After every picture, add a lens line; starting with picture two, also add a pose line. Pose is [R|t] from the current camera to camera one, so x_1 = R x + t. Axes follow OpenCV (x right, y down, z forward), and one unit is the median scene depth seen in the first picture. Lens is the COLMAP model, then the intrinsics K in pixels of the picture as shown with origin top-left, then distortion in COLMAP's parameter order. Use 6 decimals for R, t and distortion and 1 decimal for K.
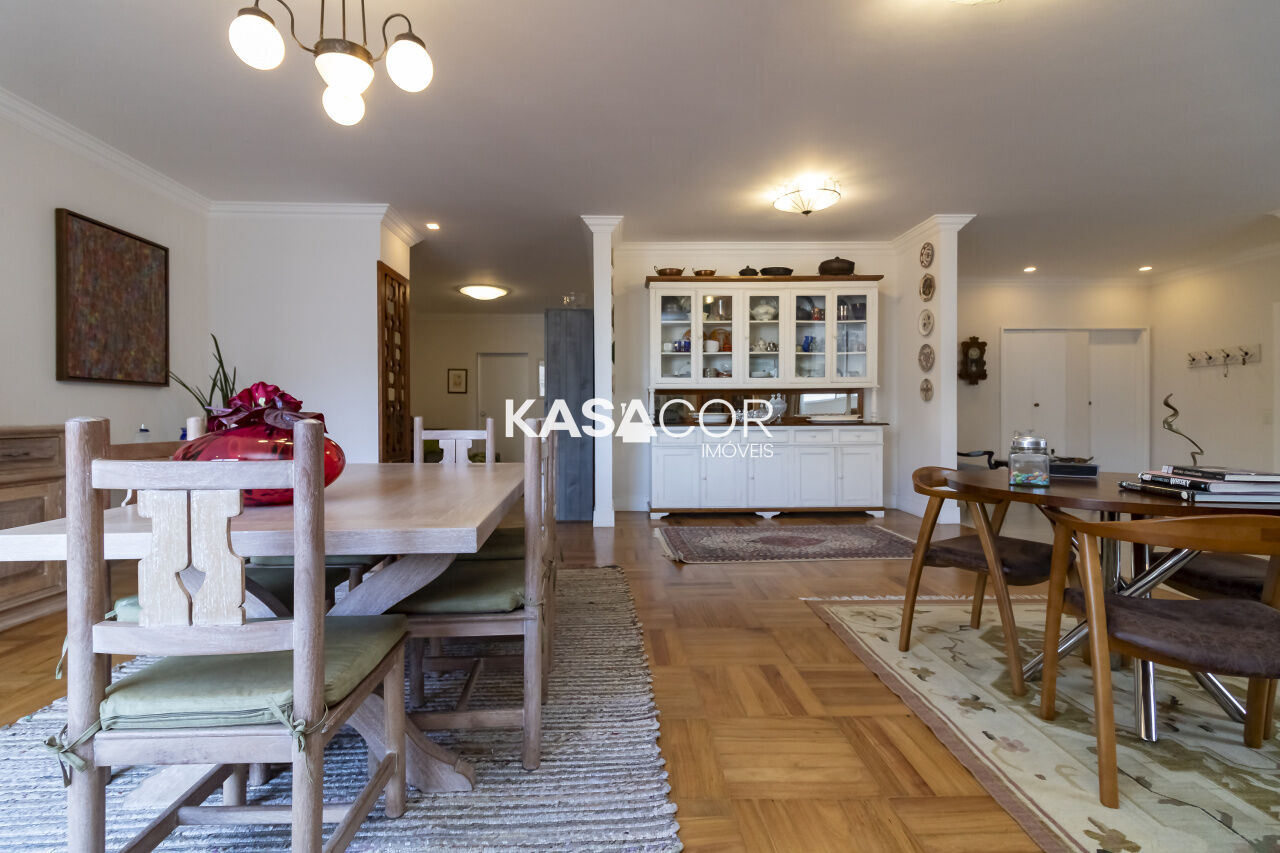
lens RADIAL K [[596.2, 0, 605.8], [0, 596.2, 418.7], [0, 0, 1]] dist [0.005287, 0.000361]
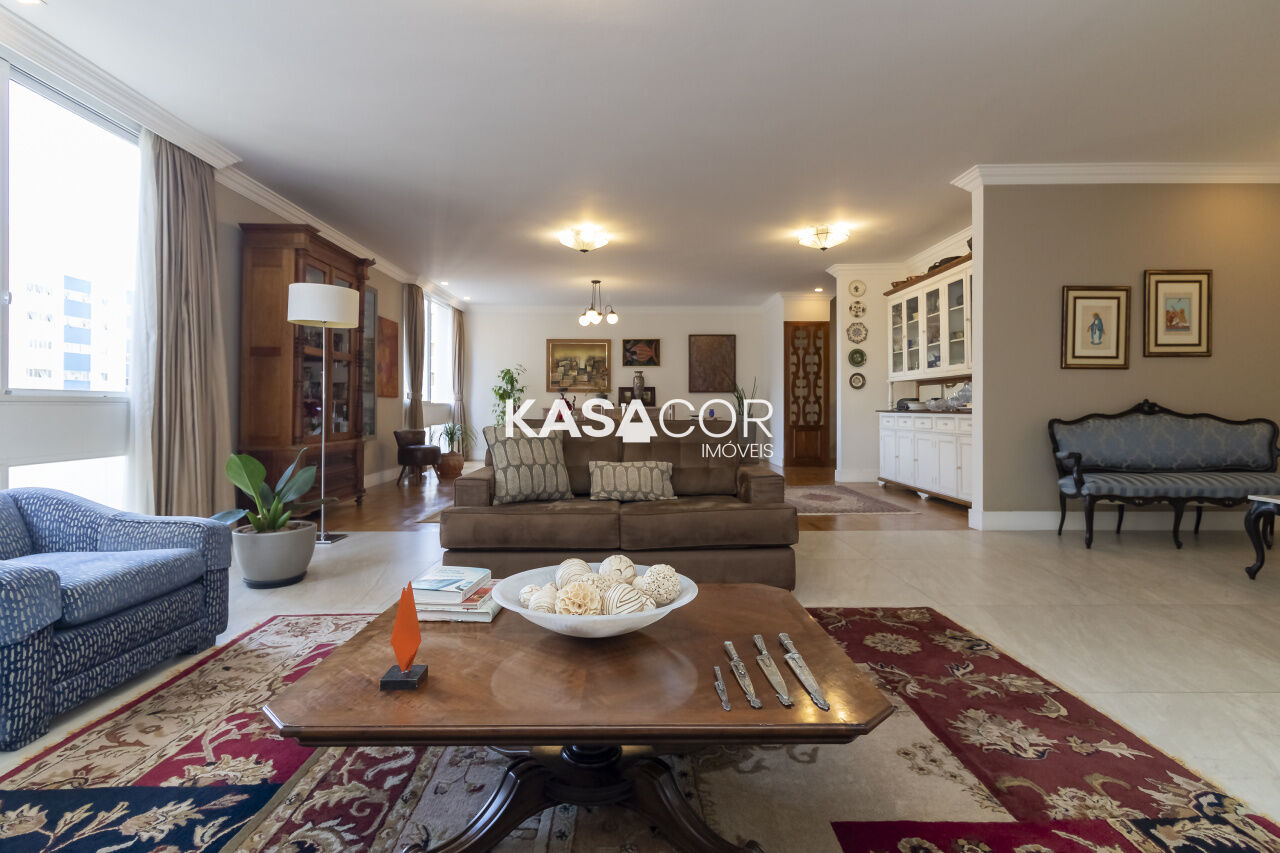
lens RADIAL K [[600.4, 0, 622.5], [0, 600.4, 402.8], [0, 0, 1]] dist [0.002255, -0.000247]
pose [[-0.003100, -0.003238, -0.999990, 1.436637], [-0.001666, 0.999993, -0.003233, -0.002355], [0.999994, 0.001656, -0.003105, 0.475223]]
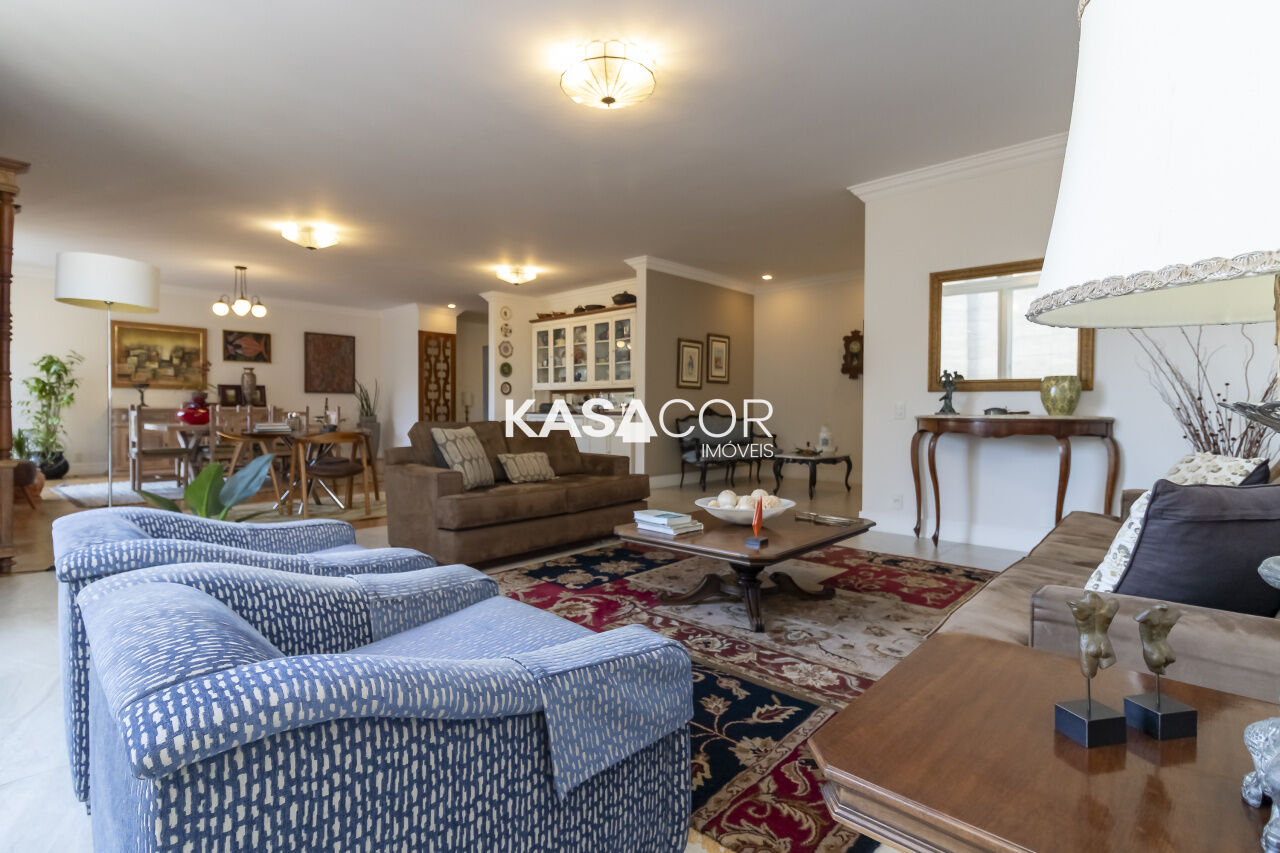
lens RADIAL K [[596.2, 0, 605.8], [0, 596.2, 418.7], [0, 0, 1]] dist [0.005287, 0.000361]
pose [[0.698751, 0.020503, -0.715071, 1.465295], [-0.011063, 0.999779, 0.017856, -0.005329], [0.715279, -0.004566, 0.698824, 0.032582]]
